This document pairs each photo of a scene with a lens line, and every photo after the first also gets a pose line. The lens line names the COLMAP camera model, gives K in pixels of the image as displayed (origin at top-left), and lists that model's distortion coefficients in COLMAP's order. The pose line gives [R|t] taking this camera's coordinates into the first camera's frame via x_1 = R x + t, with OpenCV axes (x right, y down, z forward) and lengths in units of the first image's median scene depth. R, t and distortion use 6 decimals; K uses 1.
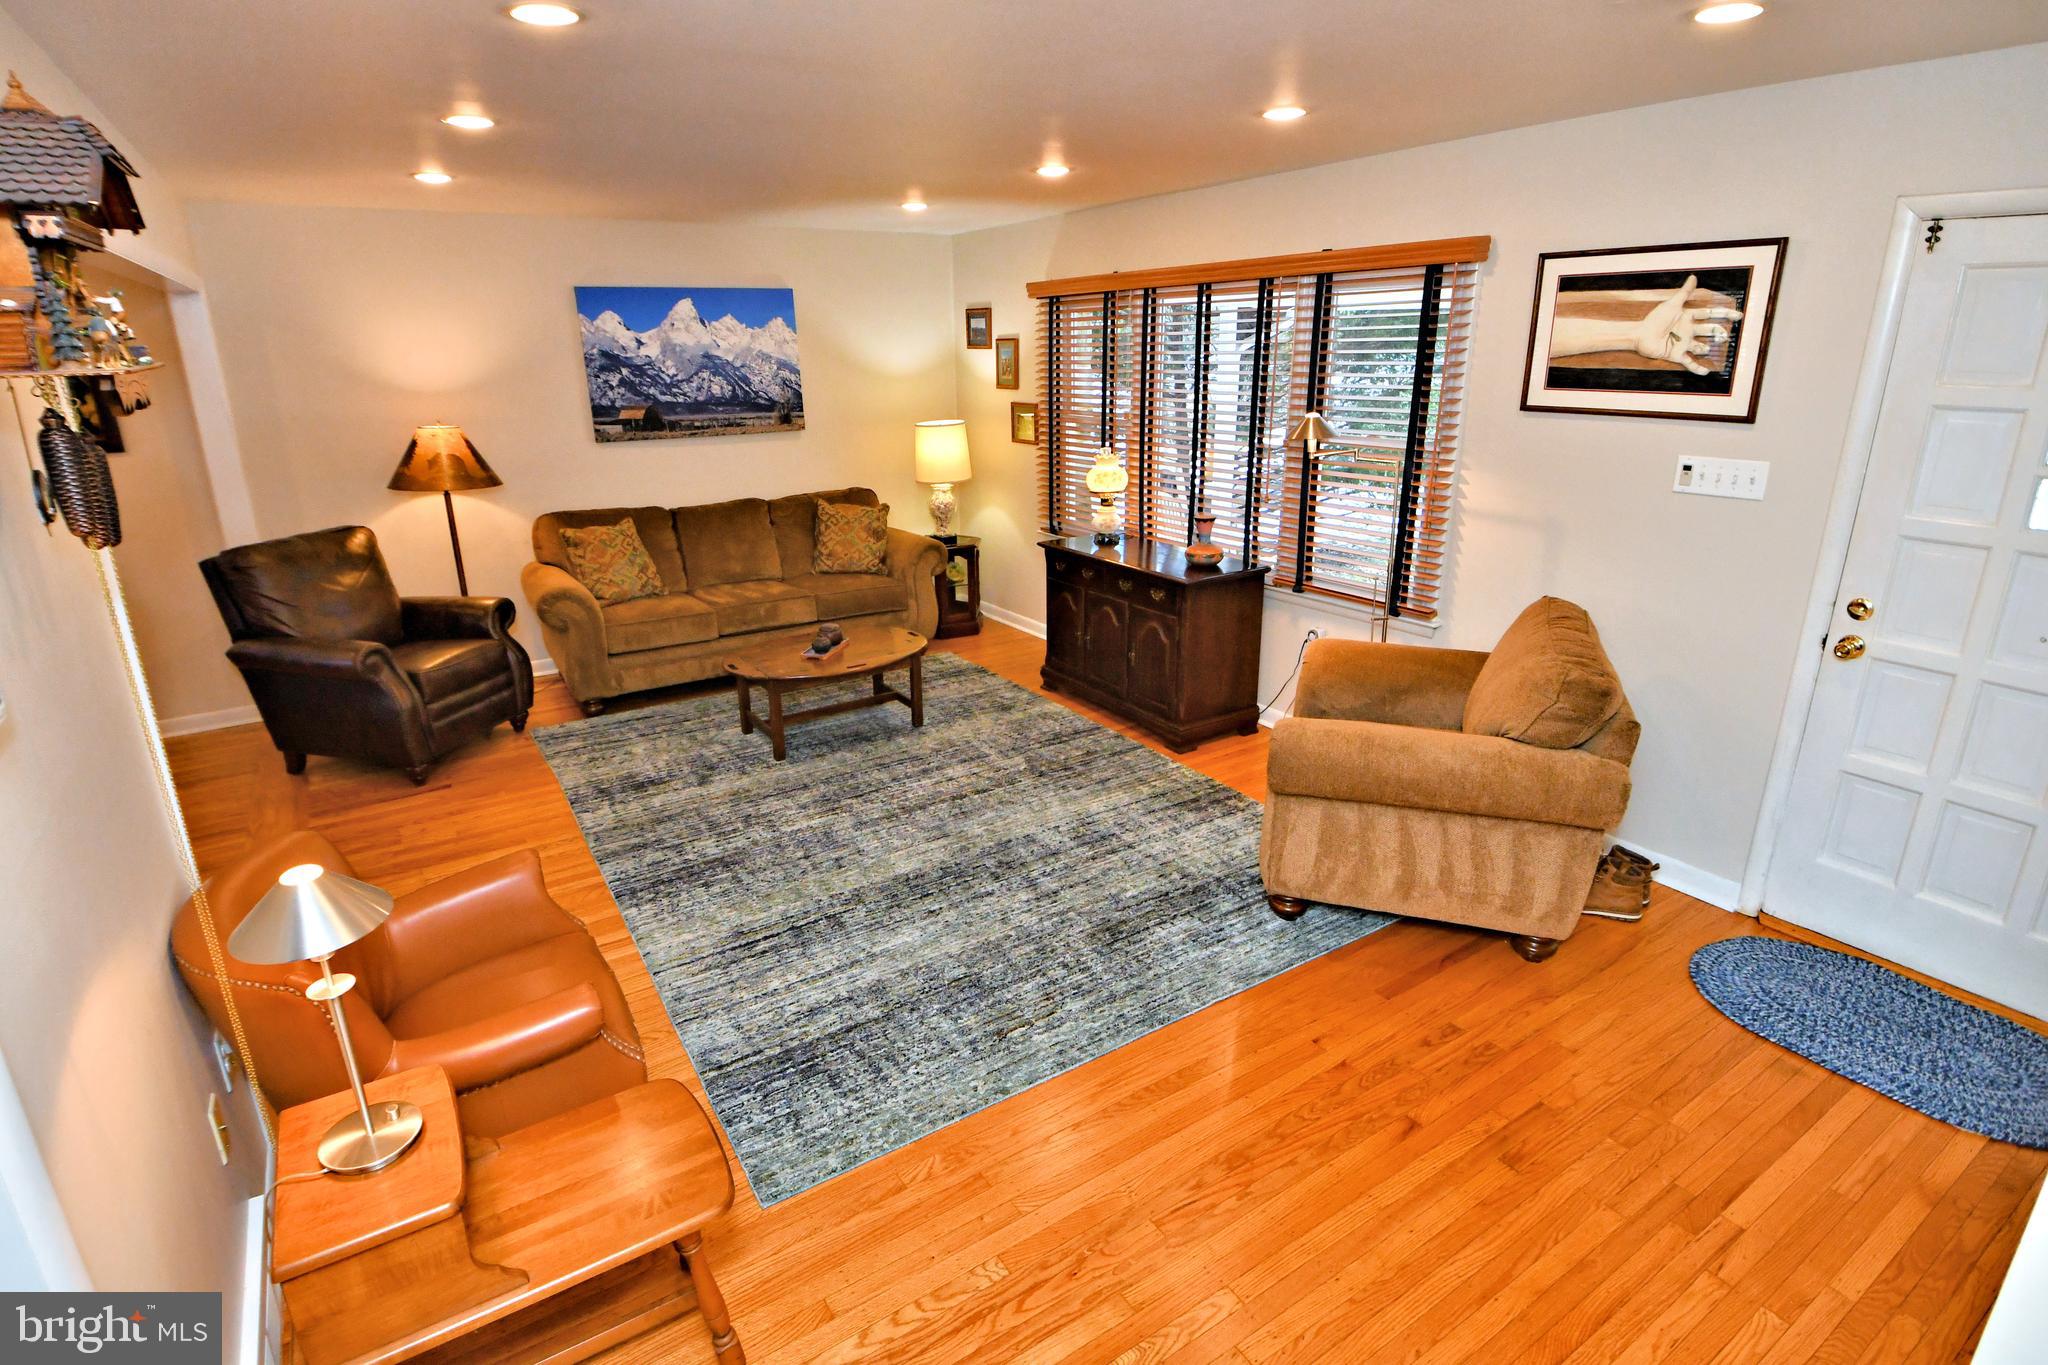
lens RADIAL K [[1013.5, 0, 975.9], [0, 1013.5, 678.9], [0, 0, 1]] dist [0.001541, -0.000161]
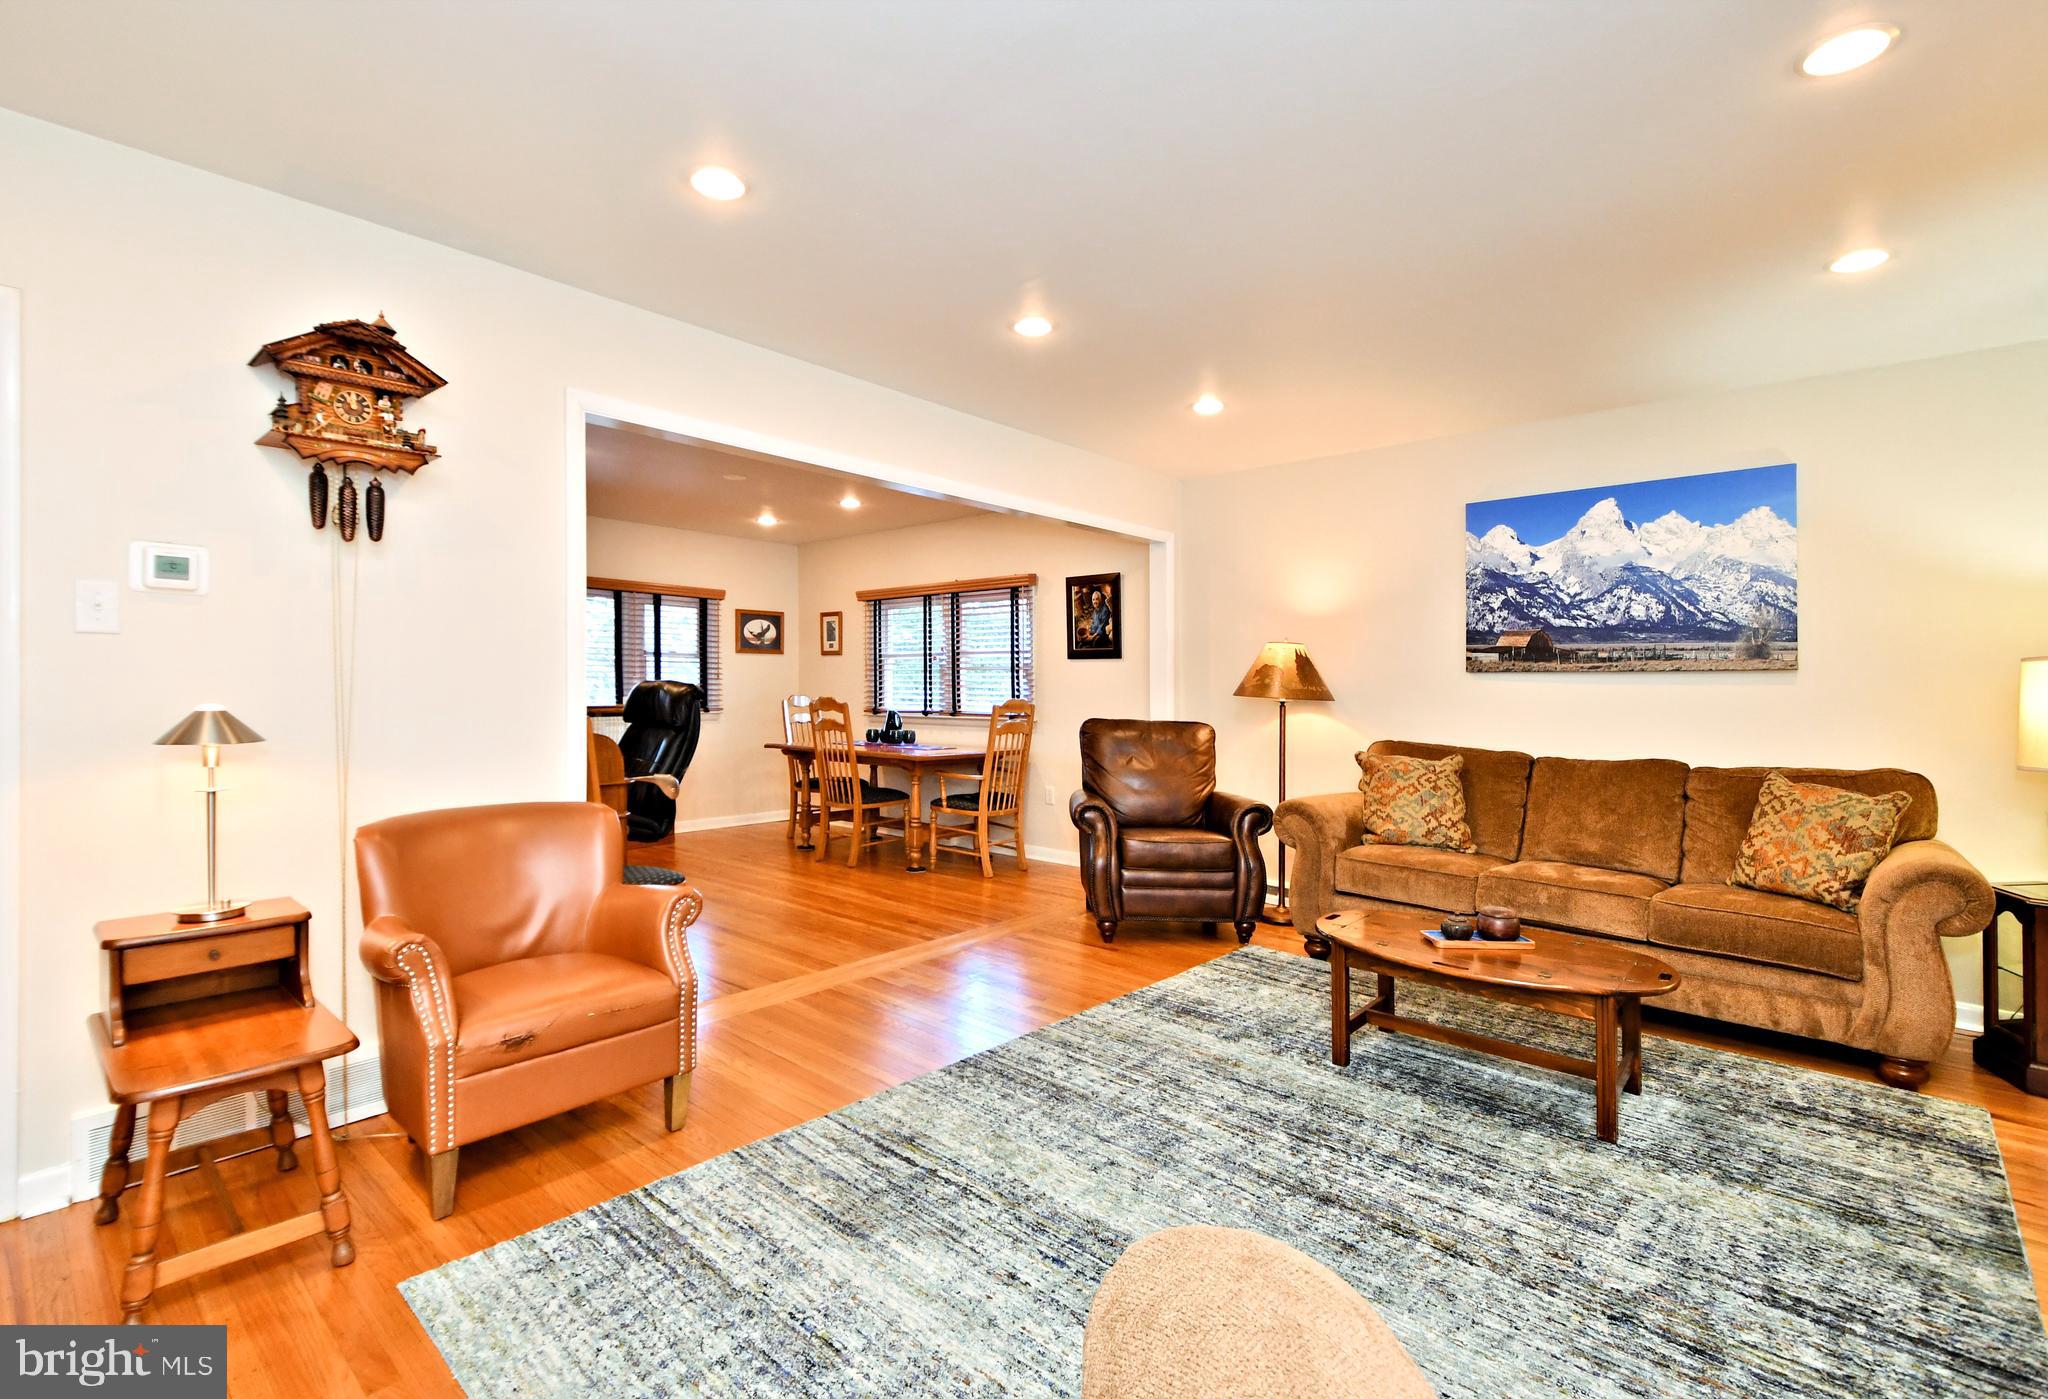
lens RADIAL K [[926.4, 0, 1024.0], [0, 926.4, 699.5], [0, 0, 1]] dist [0.002102, -0.000343]
pose [[0.263678, 0.023980, -0.964313, 0.291043], [-0.326086, 0.943054, -0.065712, -0.035347], [0.907823, 0.331776, 0.256482, 0.460292]]
